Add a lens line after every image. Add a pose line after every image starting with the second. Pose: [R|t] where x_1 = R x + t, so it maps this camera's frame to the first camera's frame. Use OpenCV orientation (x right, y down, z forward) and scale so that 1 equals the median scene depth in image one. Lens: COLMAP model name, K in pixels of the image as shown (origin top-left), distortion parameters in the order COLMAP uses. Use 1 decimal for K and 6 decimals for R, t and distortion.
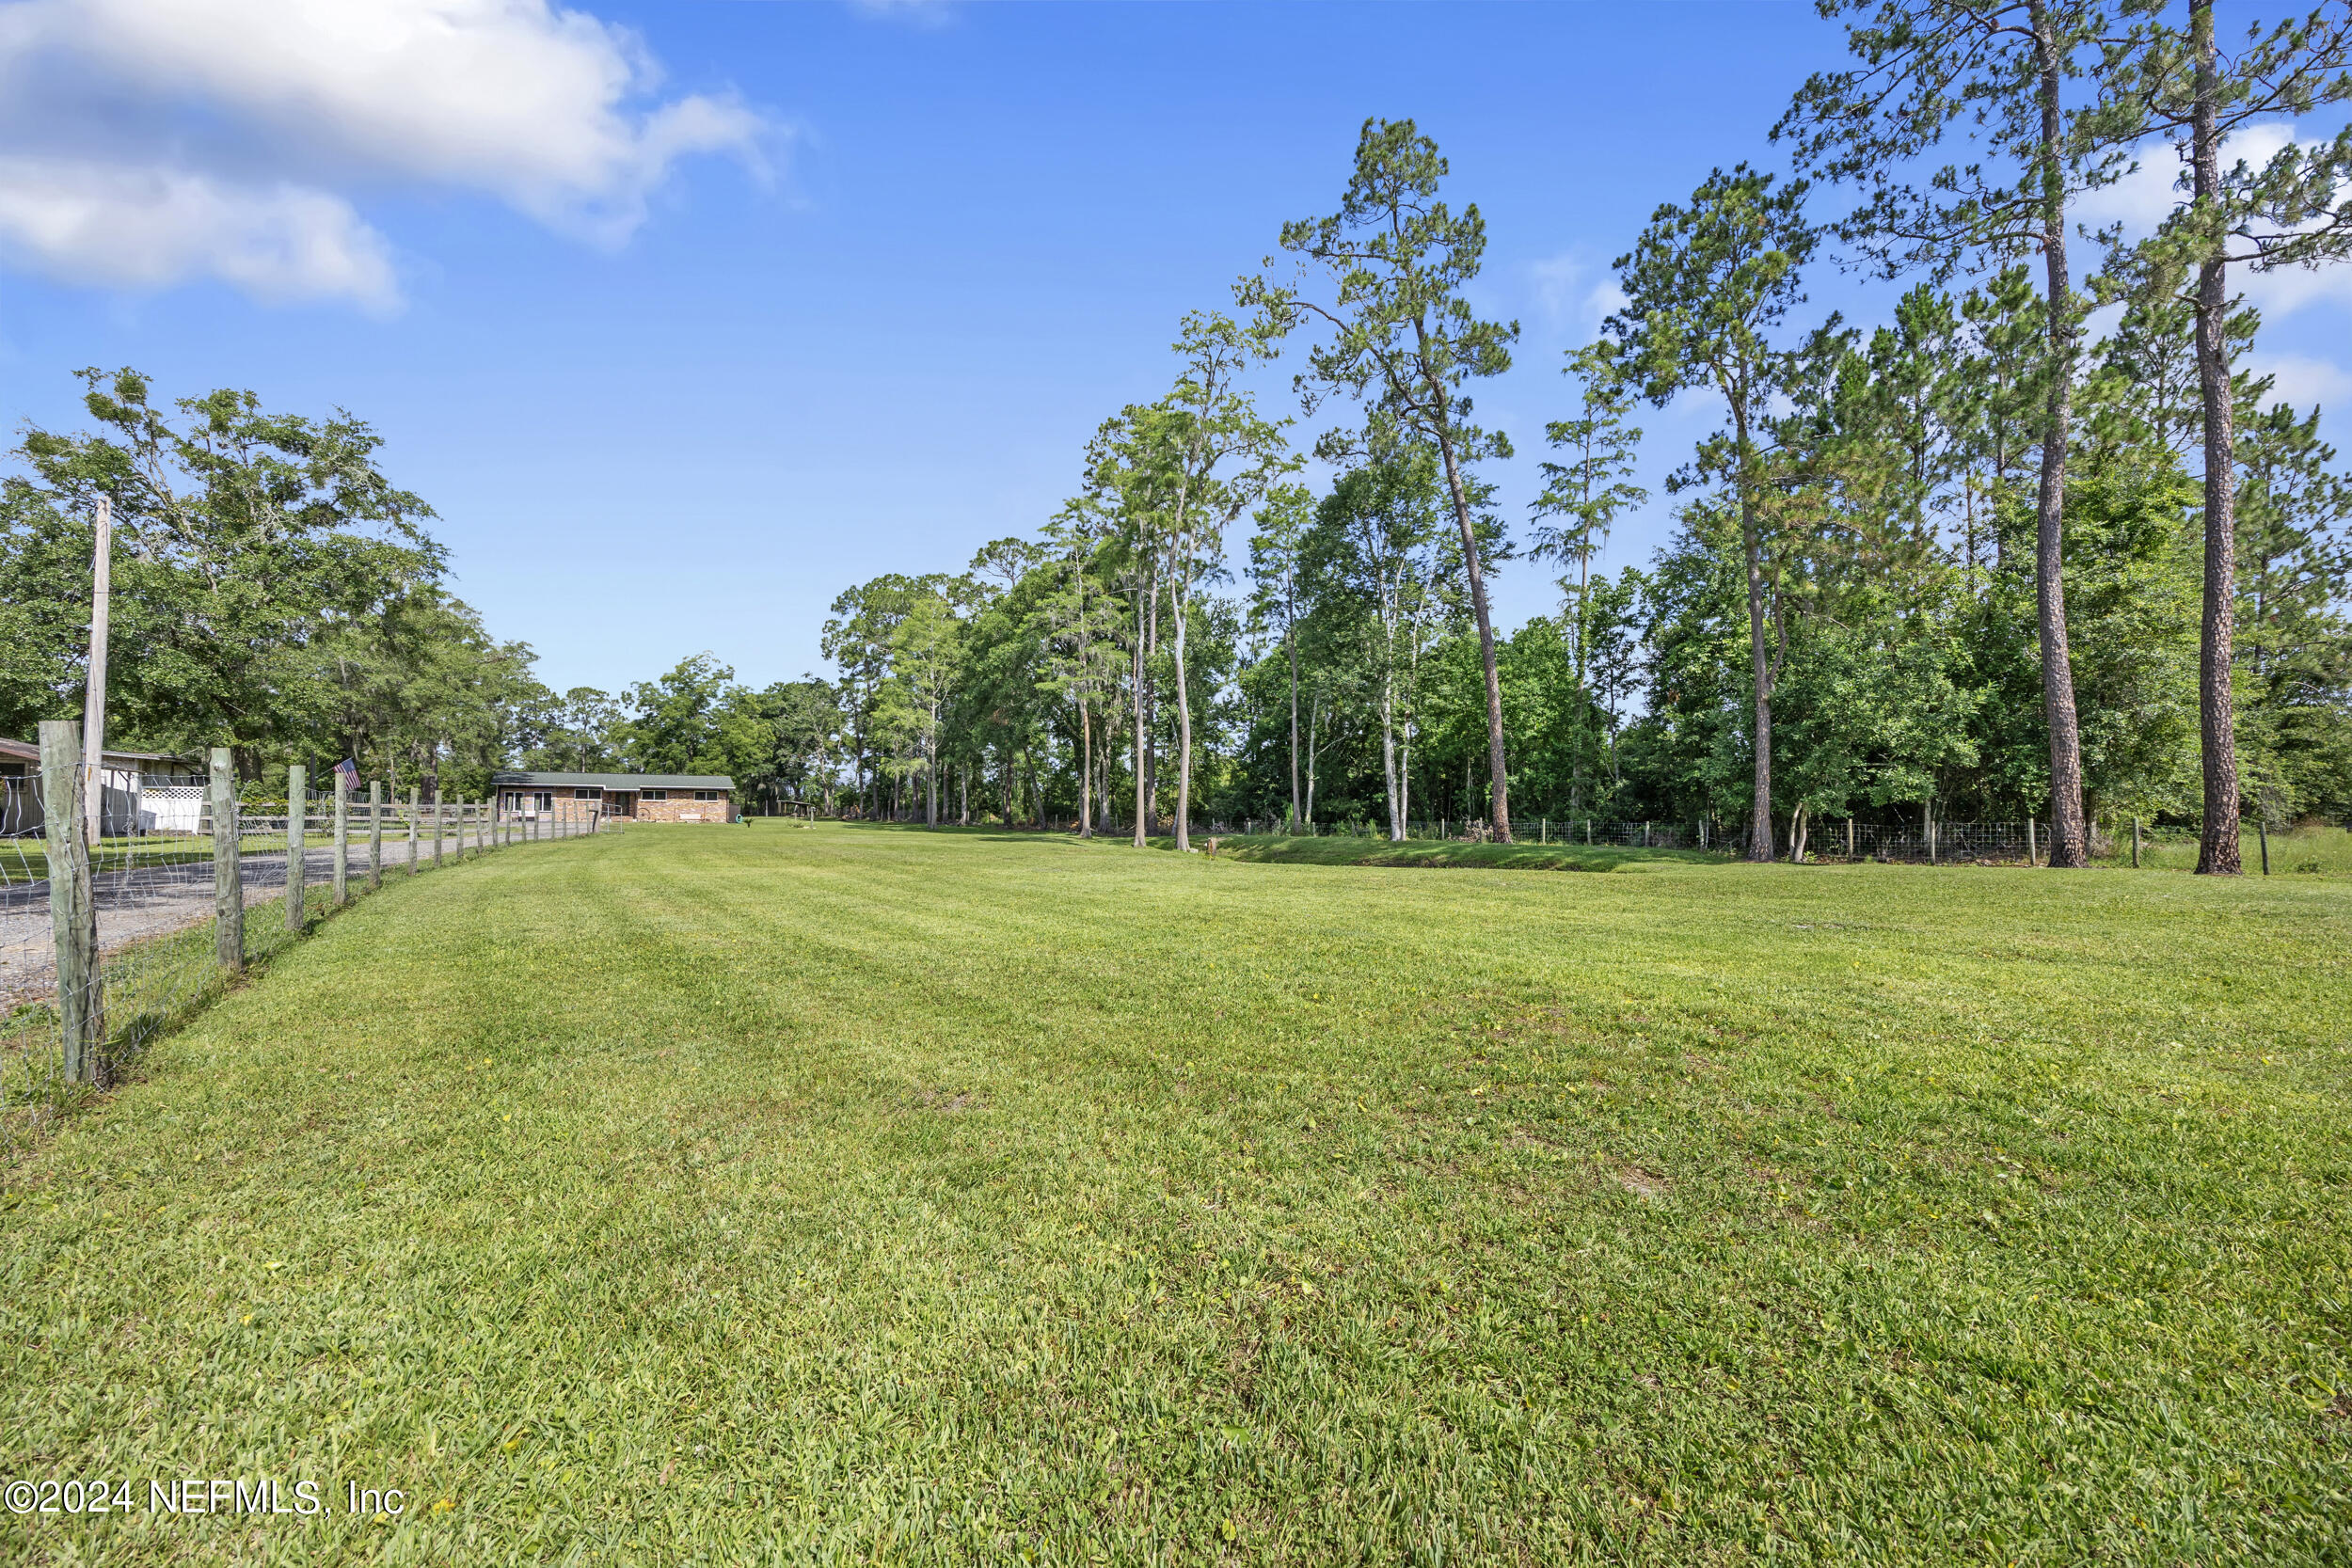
lens RADIAL K [[893.8, 0, 1167.4], [0, 893.8, 791.9], [0, 0, 1]] dist [-0.004219, 0.000219]
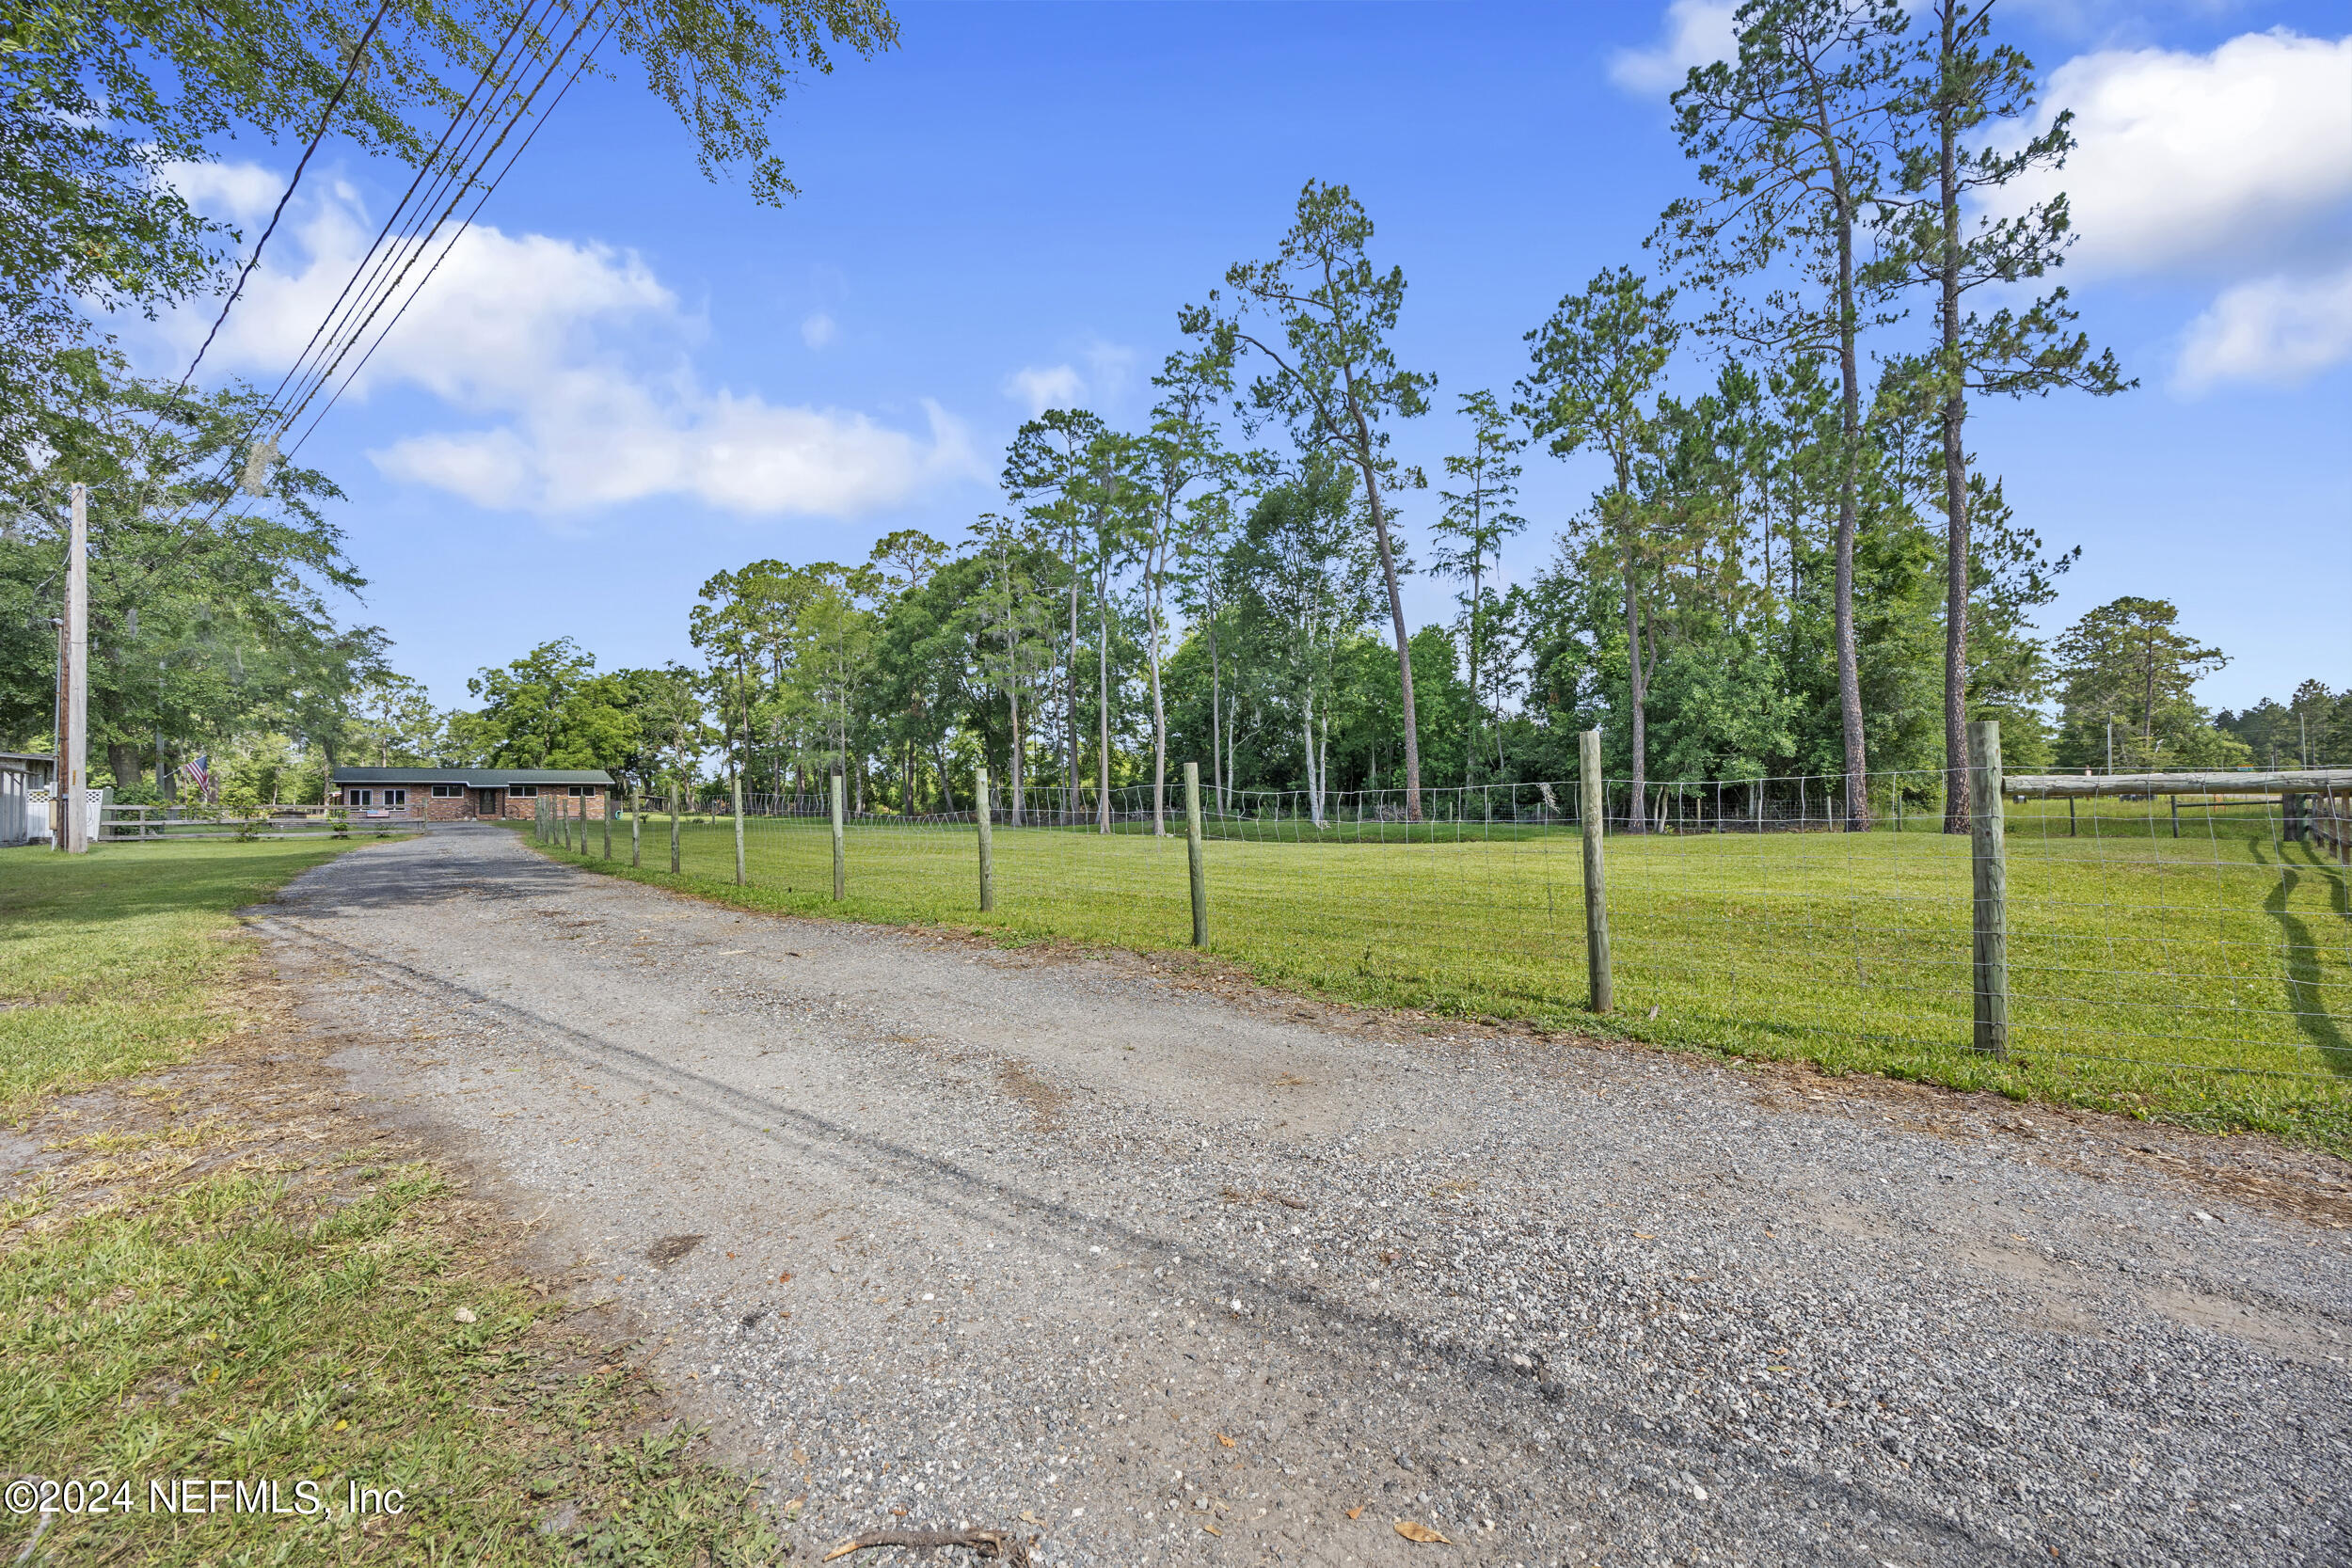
lens RADIAL K [[893.8, 0, 1170.4], [0, 893.8, 792.2], [0, 0, 1]] dist [-0.004219, 0.000219]
pose [[0.984450, -0.013133, 0.175176, -0.136245], [0.010776, 0.999838, 0.014395, -0.003597], [-0.175336, -0.012283, 0.984432, -0.075210]]
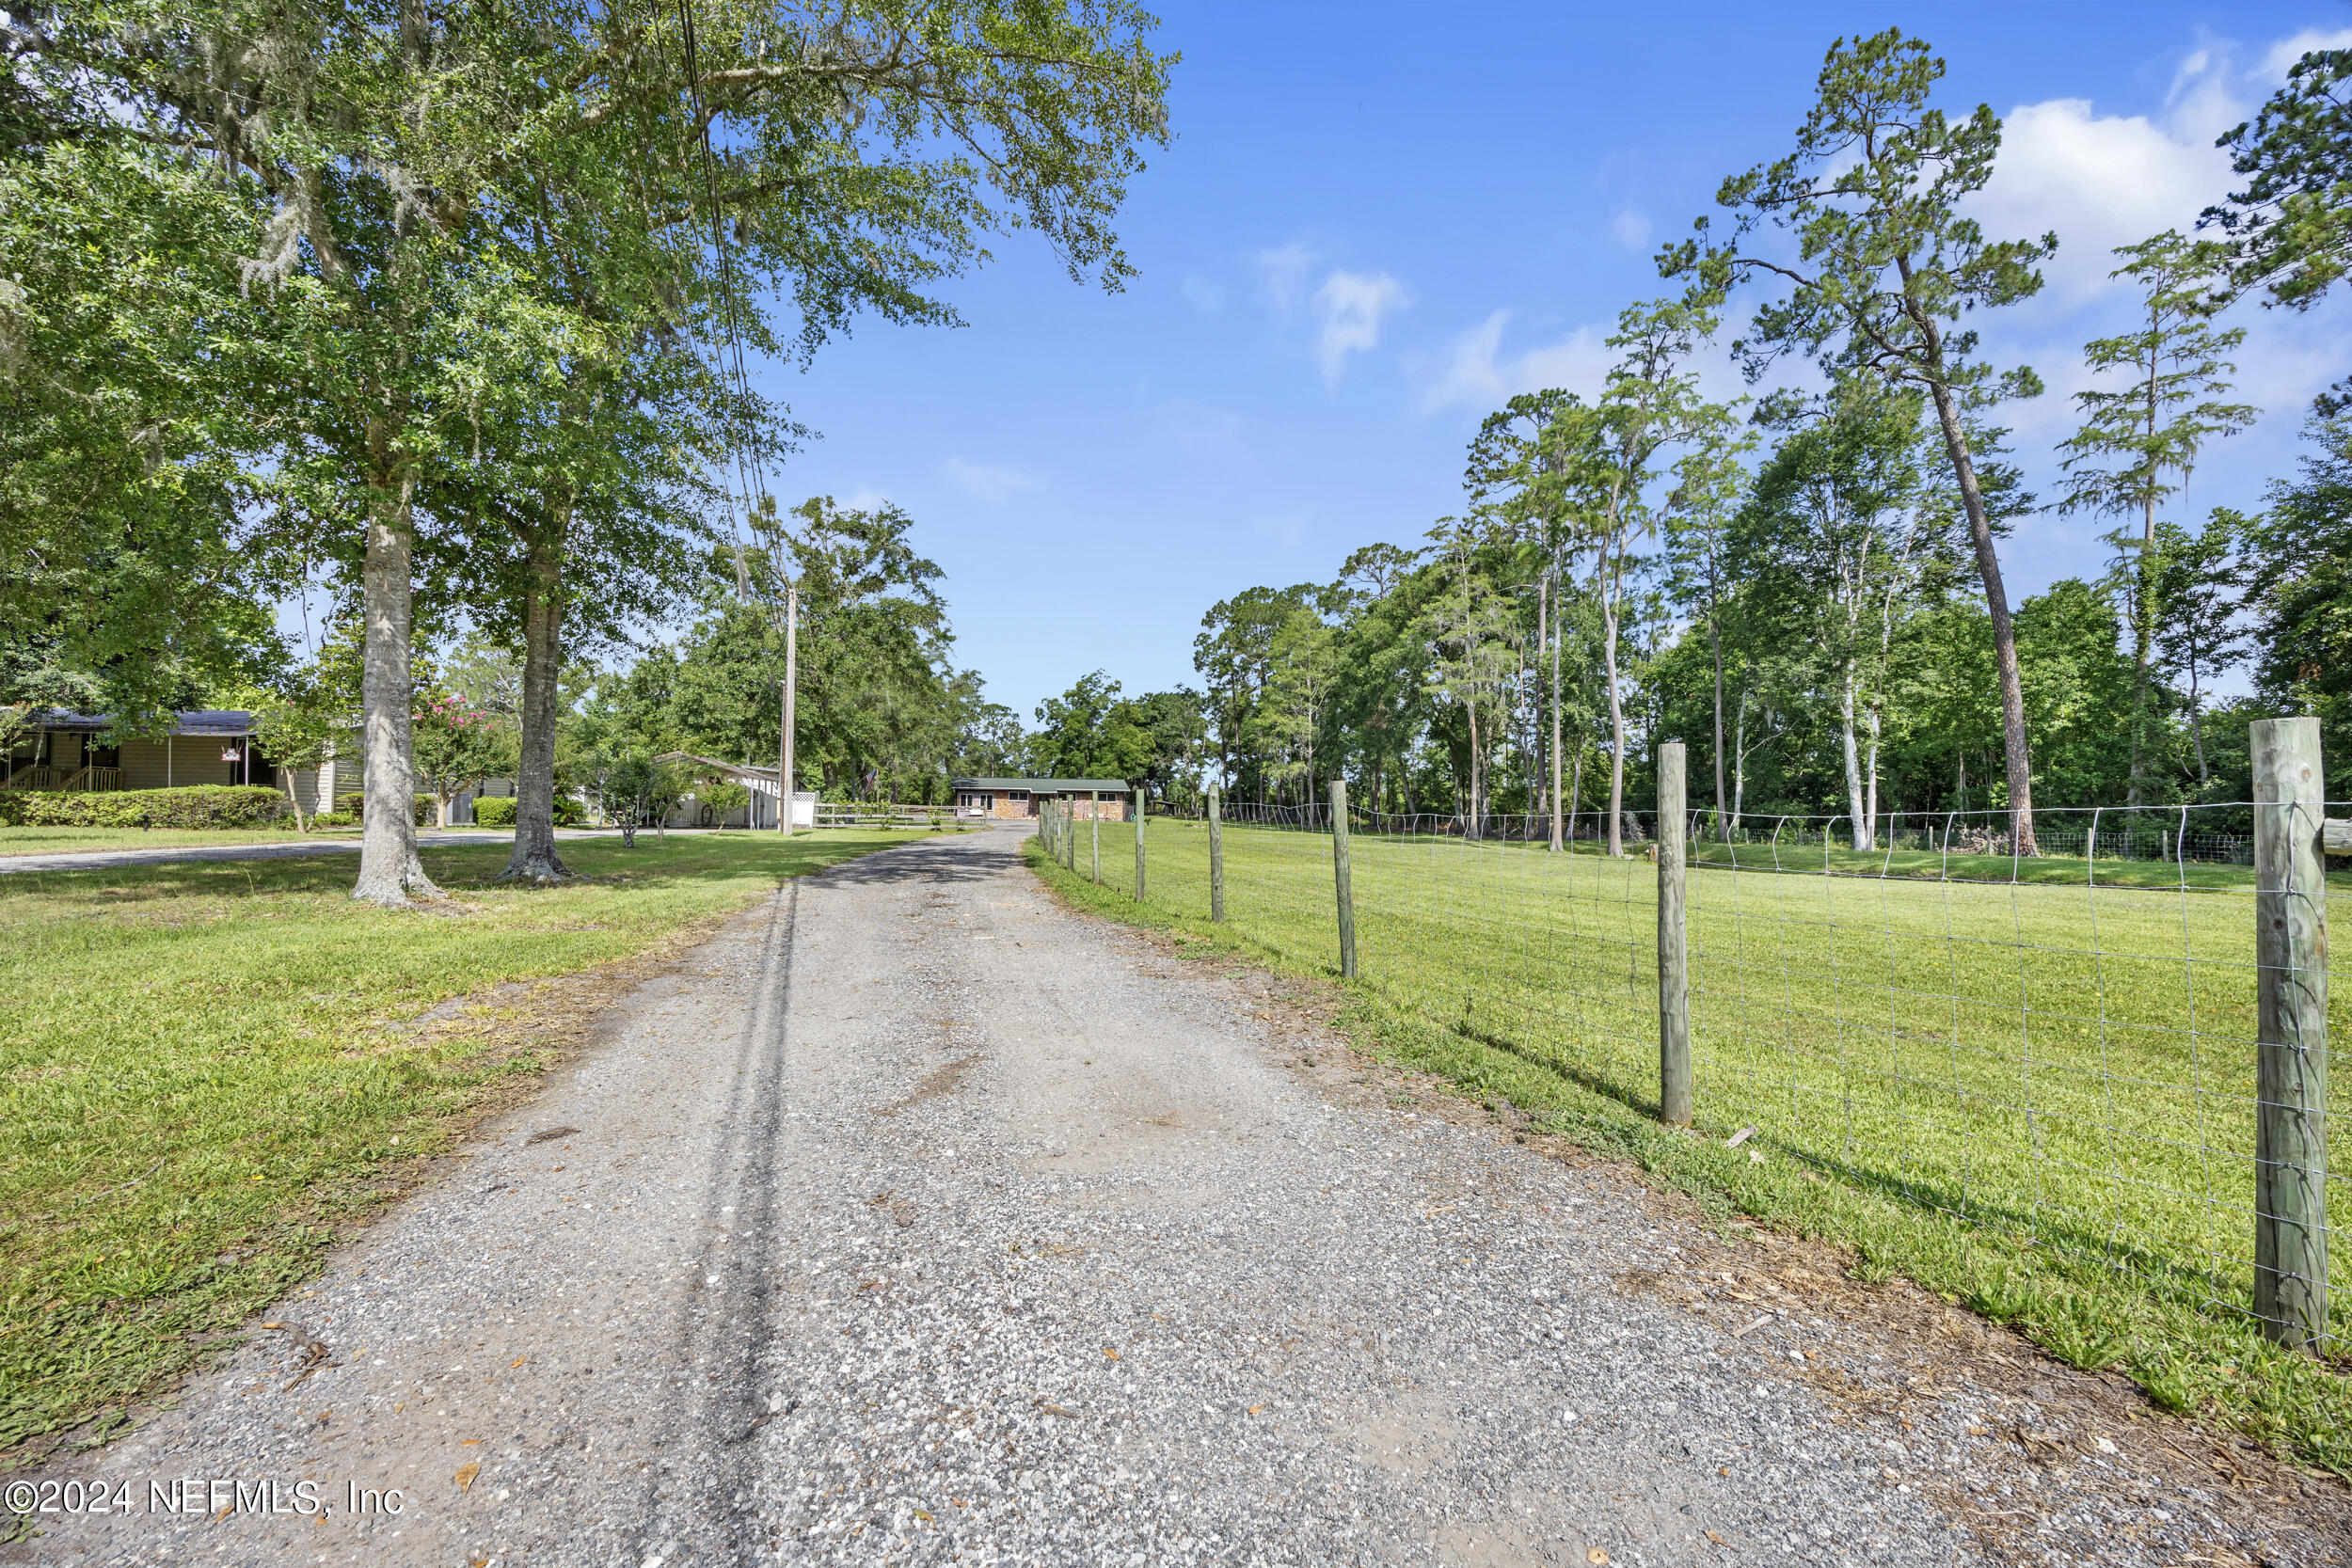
lens RADIAL K [[893.8, 0, 1164.9], [0, 893.8, 793.5], [0, 0, 1]] dist [-0.004219, 0.000219]
pose [[0.933039, -0.001368, -0.359772, -0.074844], [0.002215, 0.999996, 0.001942, -0.004843], [0.359767, -0.002609, 0.933038, -0.068871]]
